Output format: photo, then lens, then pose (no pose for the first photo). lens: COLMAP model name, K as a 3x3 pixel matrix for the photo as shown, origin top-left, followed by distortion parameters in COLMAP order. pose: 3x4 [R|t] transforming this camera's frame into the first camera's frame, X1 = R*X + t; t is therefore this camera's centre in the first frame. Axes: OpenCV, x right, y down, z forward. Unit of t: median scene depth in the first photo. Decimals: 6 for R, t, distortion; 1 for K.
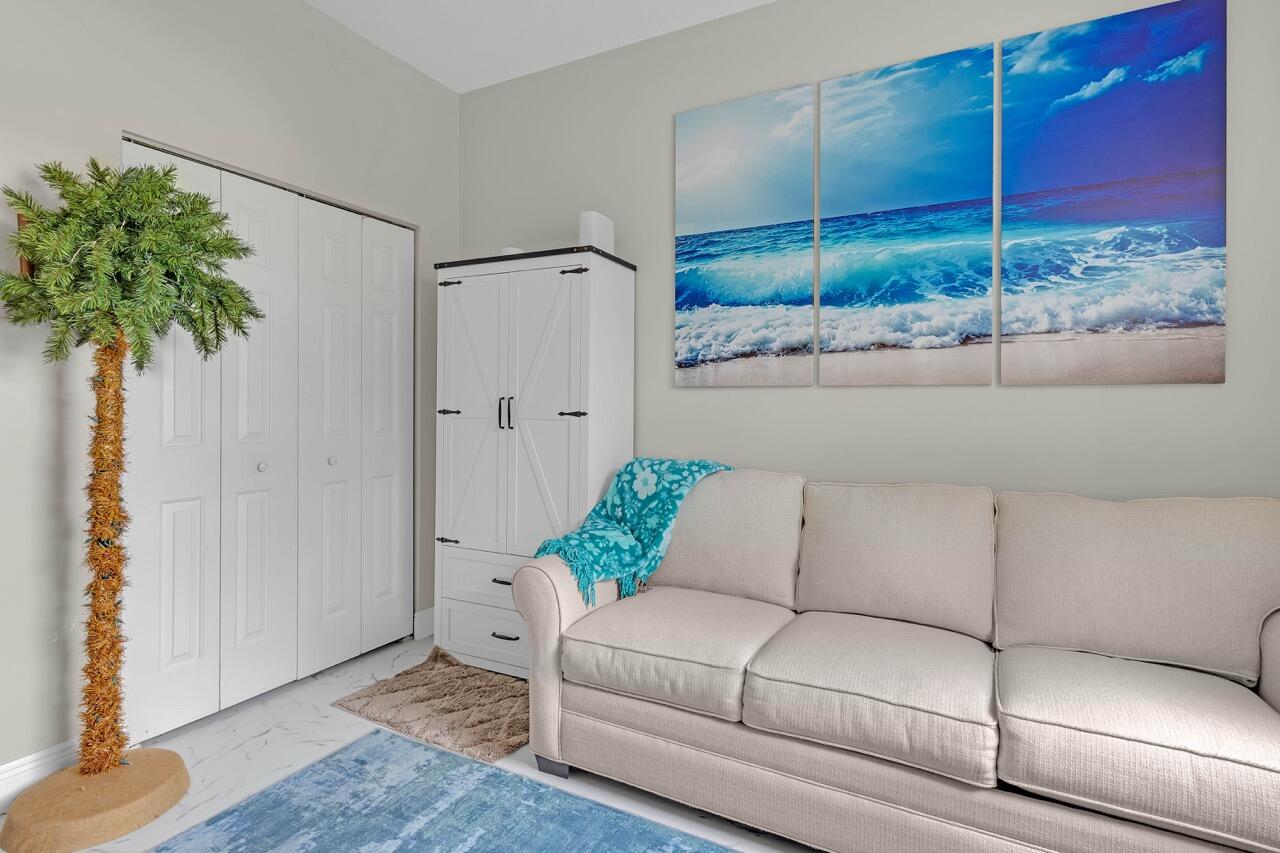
lens RADIAL K [[630.0, 0, 641.2], [0, 630.0, 407.0], [0, 0, 1]] dist [0.003023, 0.000706]
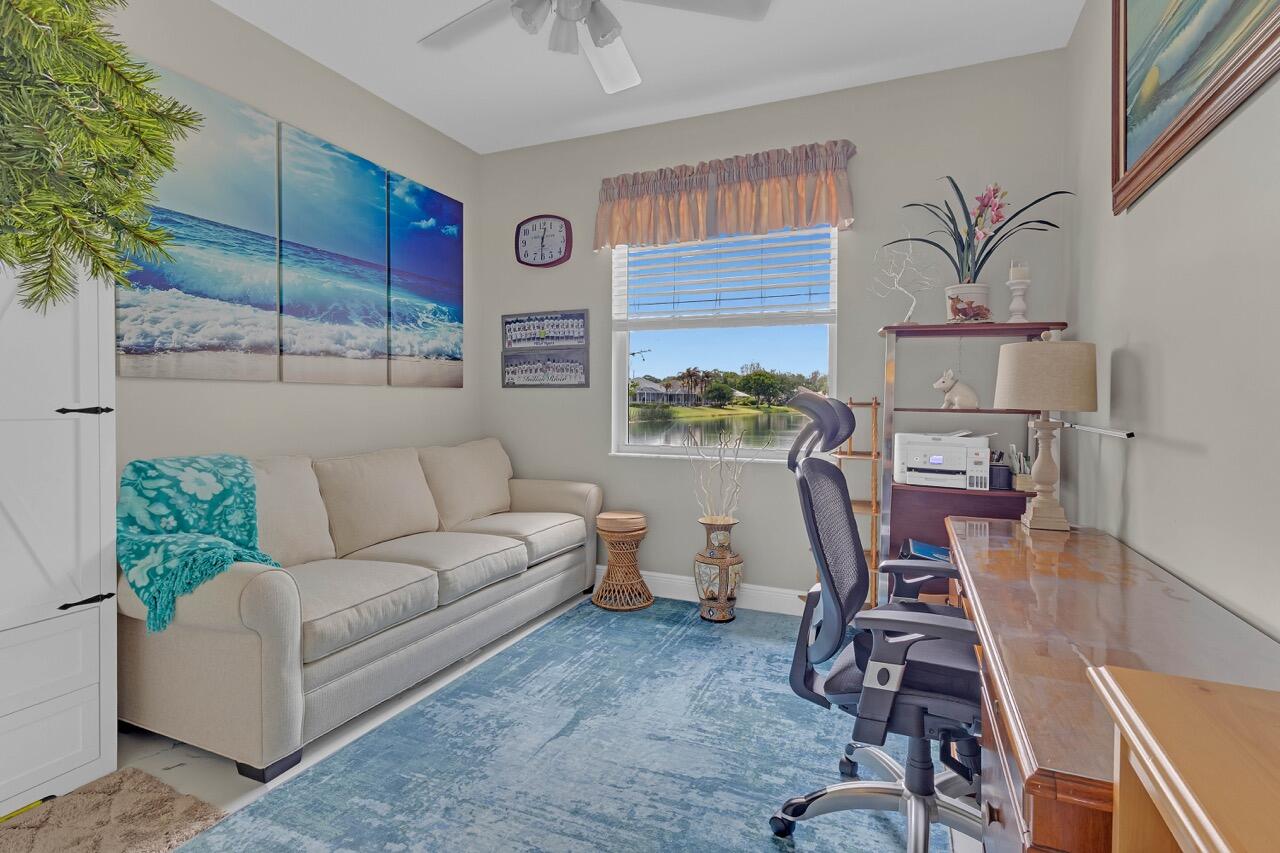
lens RADIAL K [[630.0, 0, 641.2], [0, 630.0, 407.0], [0, 0, 1]] dist [0.003023, 0.000706]
pose [[-0.065509, -0.015733, 0.997728, -0.980059], [-0.002269, 0.999875, 0.015618, -0.006669], [-0.997849, -0.001240, -0.065537, 0.428172]]
